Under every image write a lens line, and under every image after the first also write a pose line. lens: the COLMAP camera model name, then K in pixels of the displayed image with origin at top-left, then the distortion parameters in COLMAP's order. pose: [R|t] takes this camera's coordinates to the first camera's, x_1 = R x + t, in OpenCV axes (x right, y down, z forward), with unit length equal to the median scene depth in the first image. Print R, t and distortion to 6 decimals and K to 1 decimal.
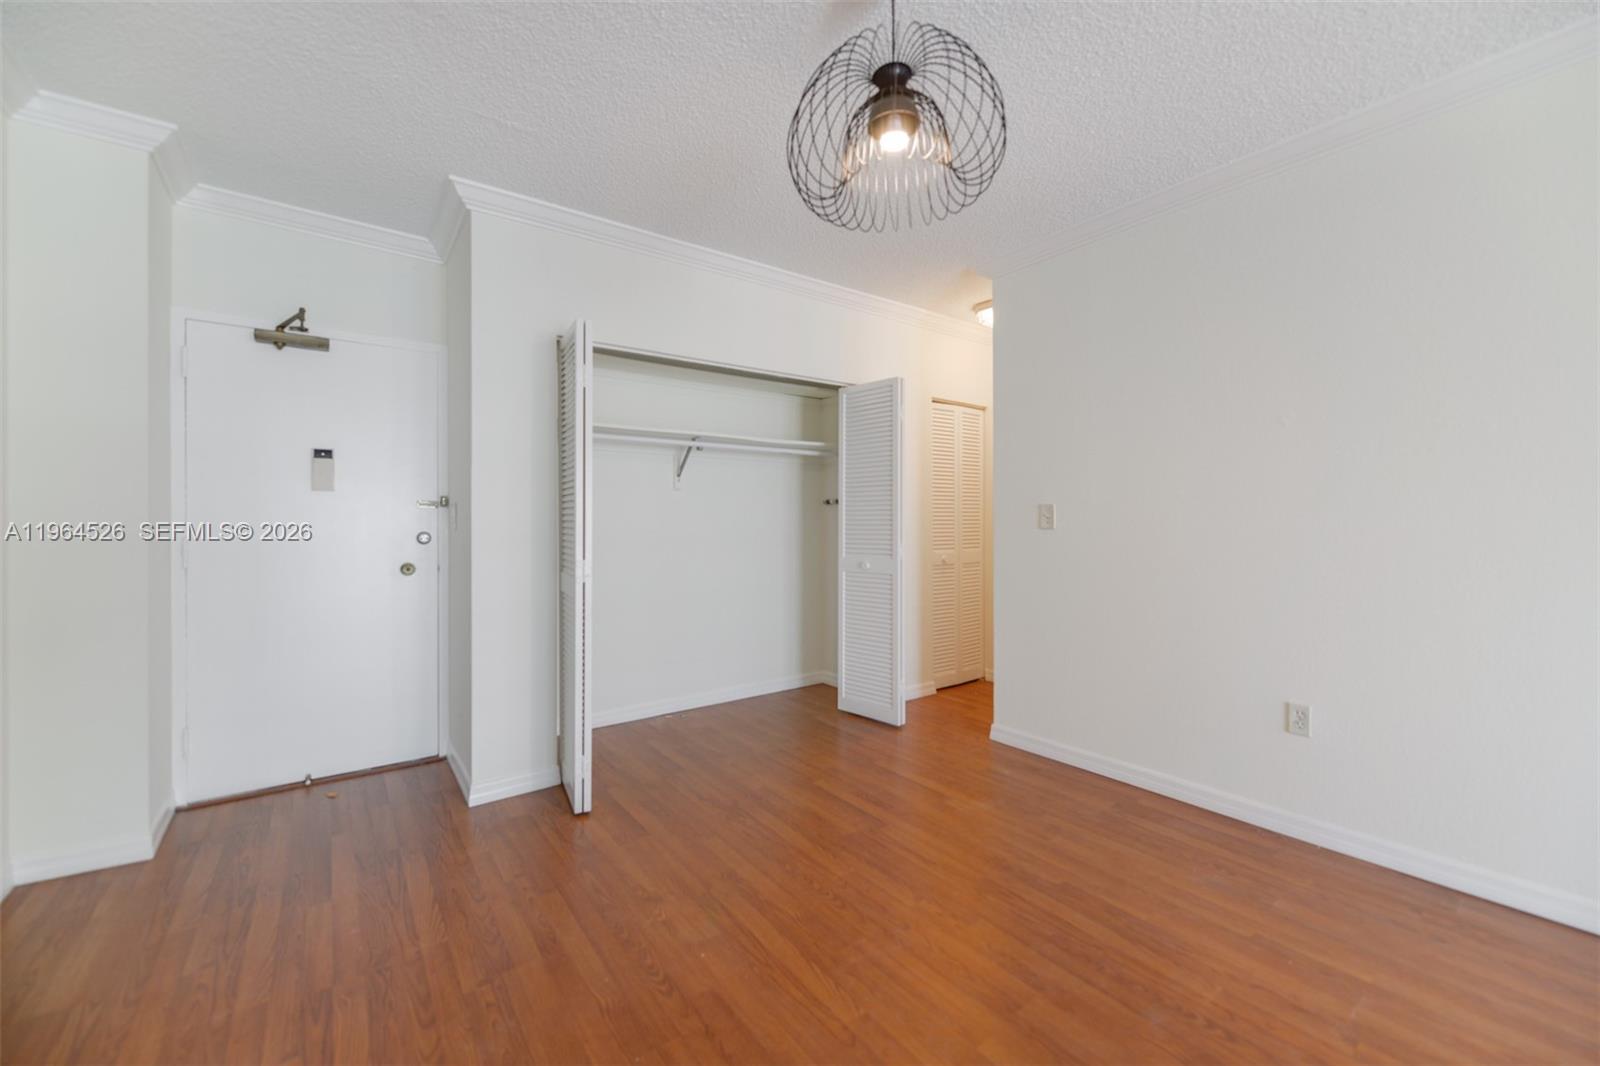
lens RADIAL K [[633.1, 0, 801.0], [0, 633.1, 523.9], [0, 0, 1]] dist [-0.001863, -0.000464]
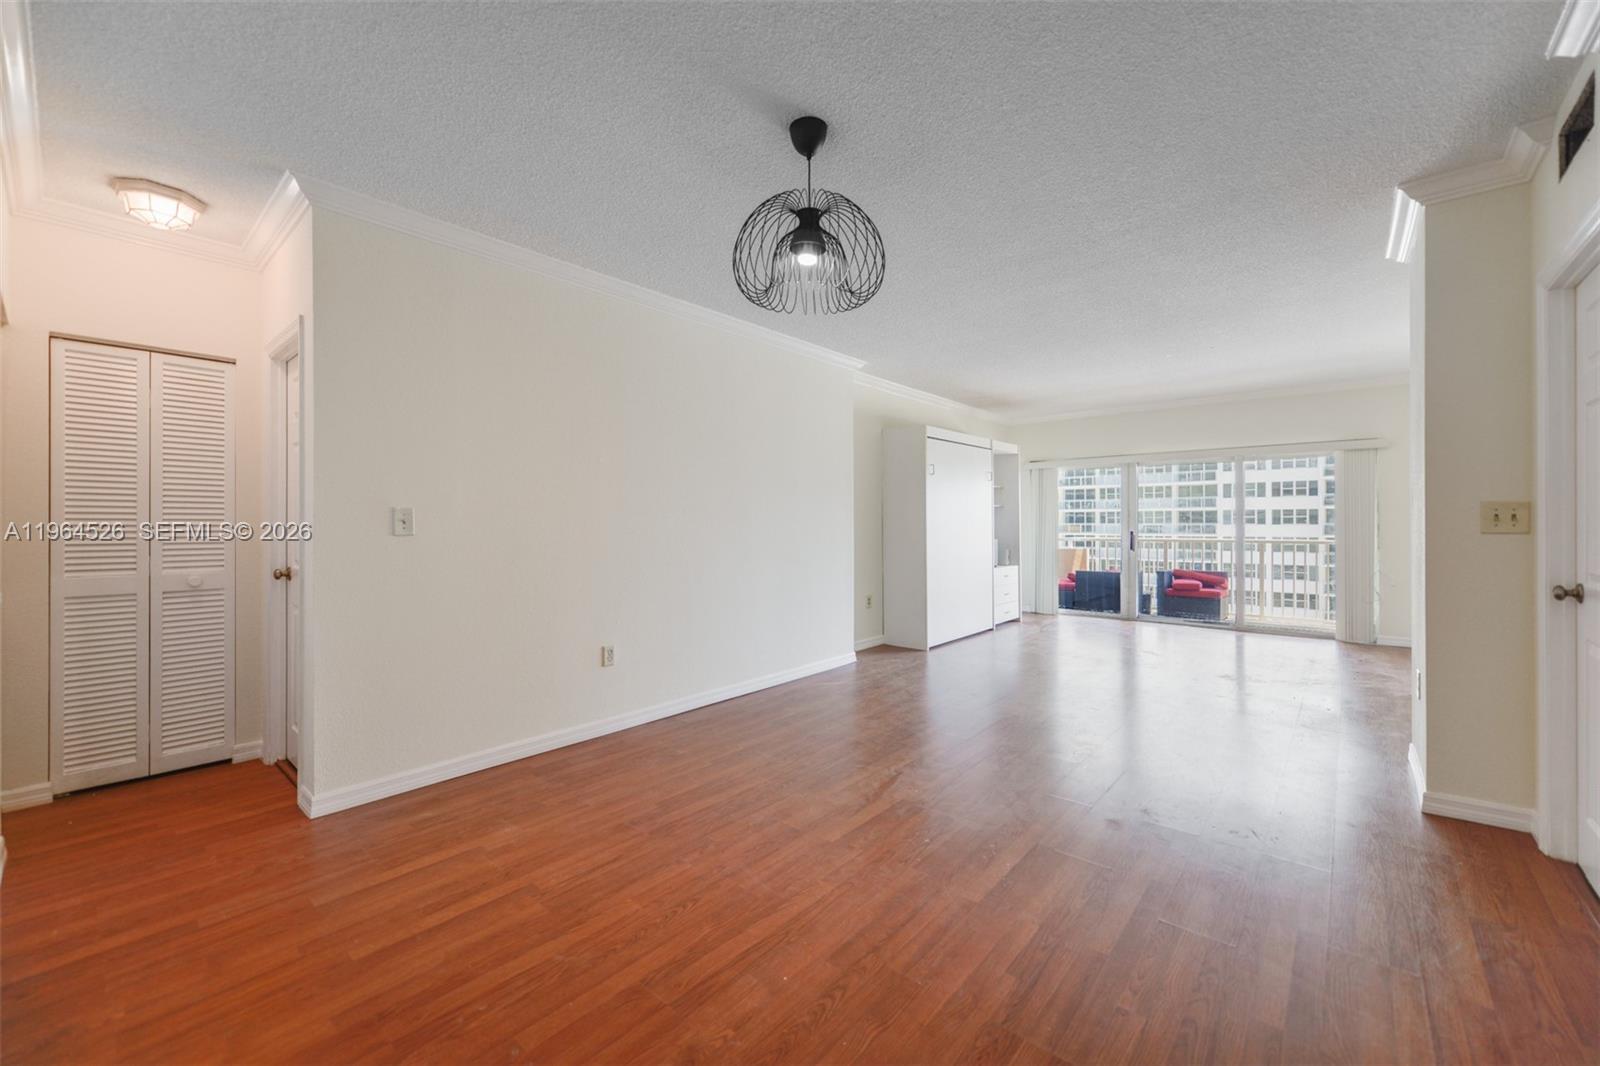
lens RADIAL K [[633.1, 0, 801.0], [0, 633.1, 523.9], [0, 0, 1]] dist [-0.001863, -0.000464]
pose [[-0.217006, 0.003134, 0.976165, -0.838509], [0.005053, 0.999985, -0.002087, -0.005083], [-0.976157, 0.004479, -0.217019, 0.900922]]
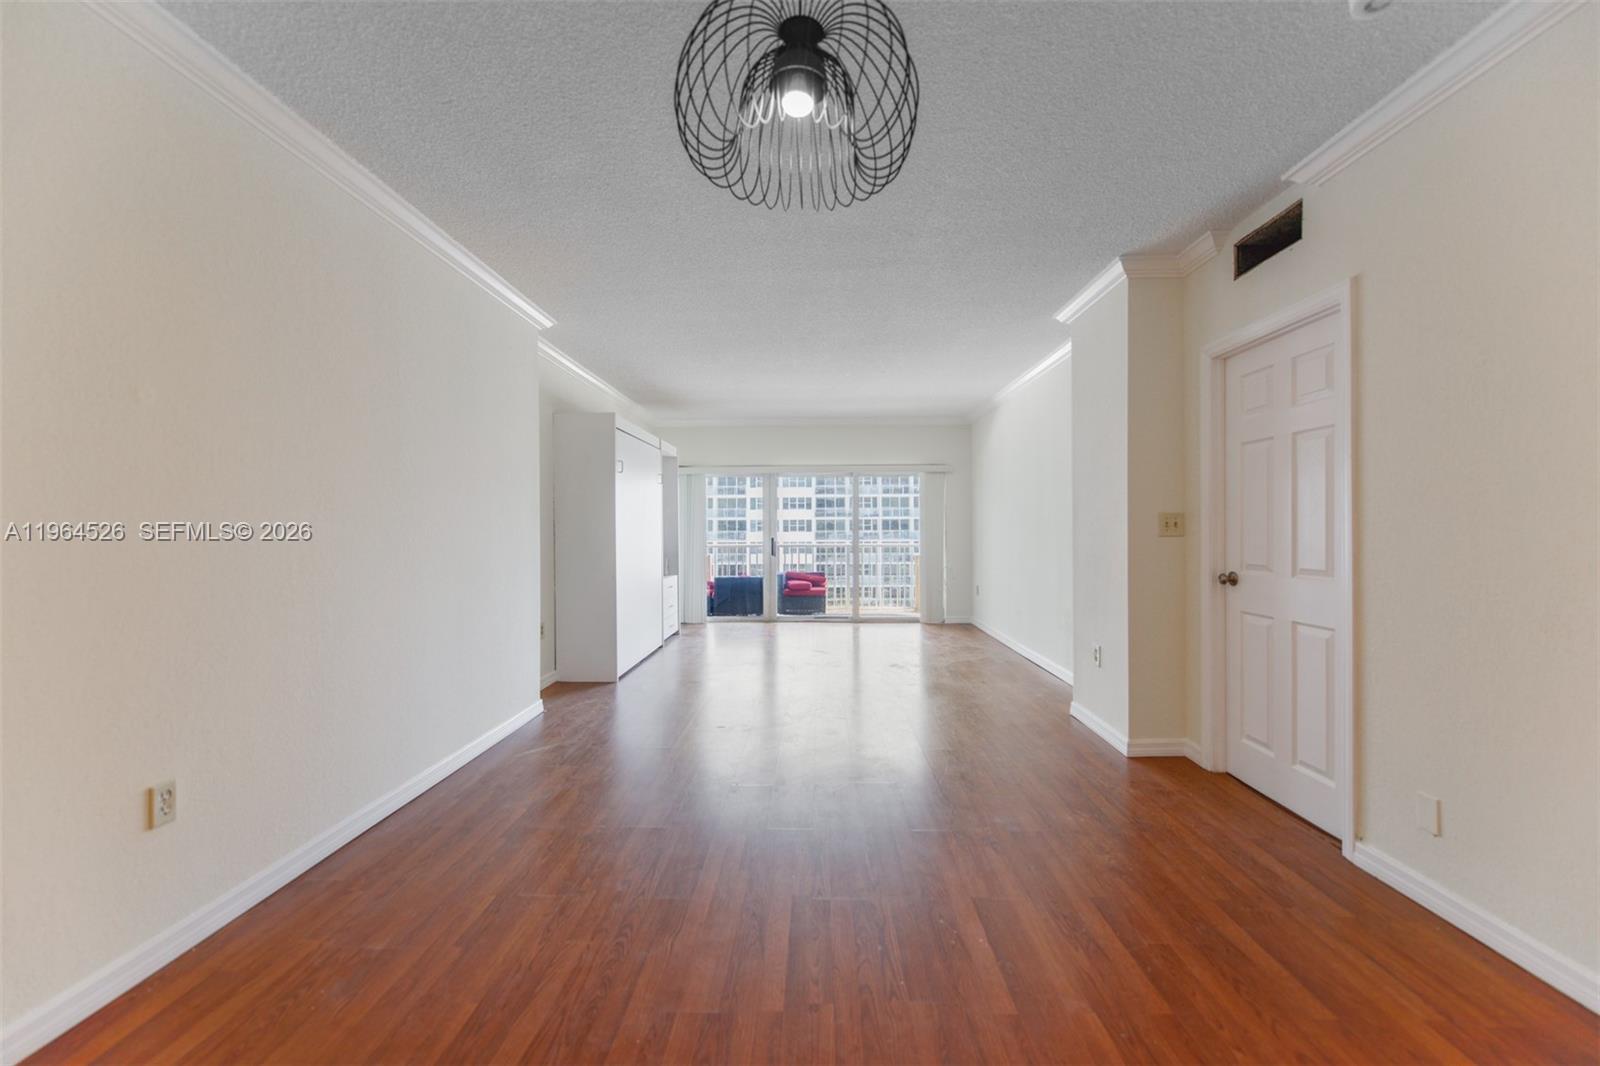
lens RADIAL K [[632.2, 0, 803.3], [0, 632.2, 530.6], [0, 0, 1]] dist [0.004309, -0.000342]
pose [[-0.788939, 0.005708, 0.614445, -0.272250], [0.007649, 0.999971, 0.000533, -0.005942], [-0.614424, 0.005120, -0.788959, 1.156844]]
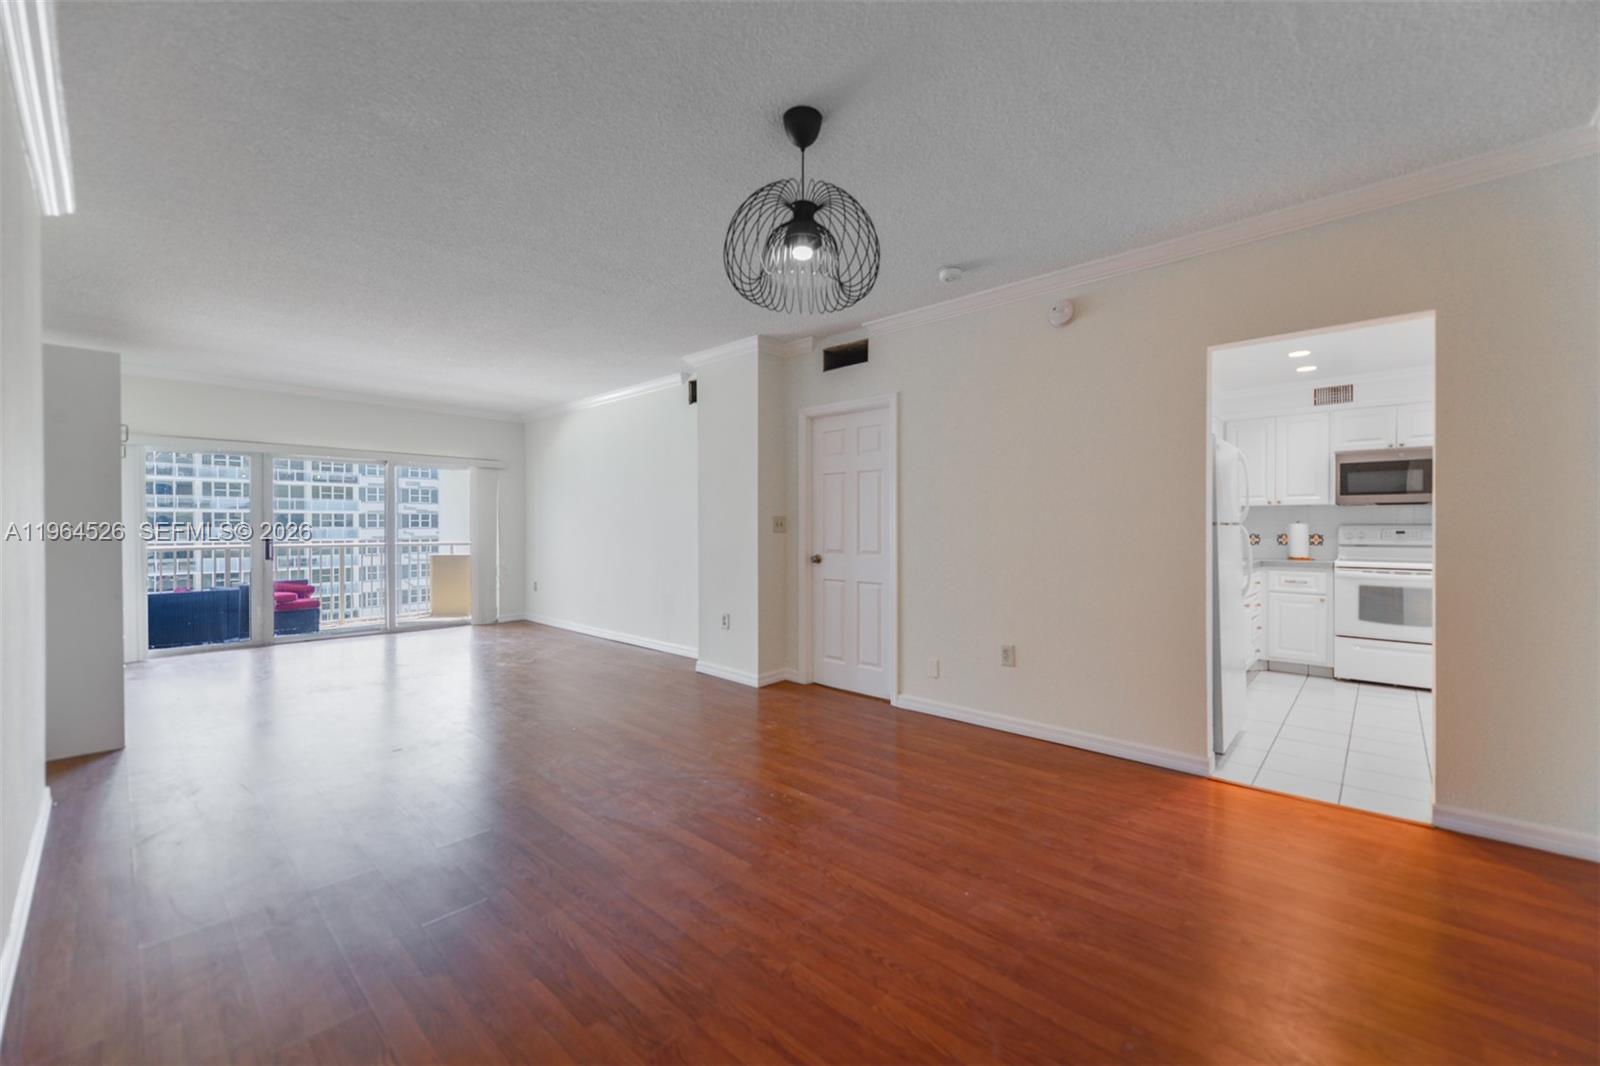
lens RADIAL K [[632.2, 0, 803.3], [0, 632.2, 530.6], [0, 0, 1]] dist [0.004309, -0.000342]
pose [[-0.981733, 0.003505, -0.190232, 0.282854], [0.001923, 0.999962, 0.008500, -0.009889], [0.190255, 0.007979, -0.981702, 1.605275]]
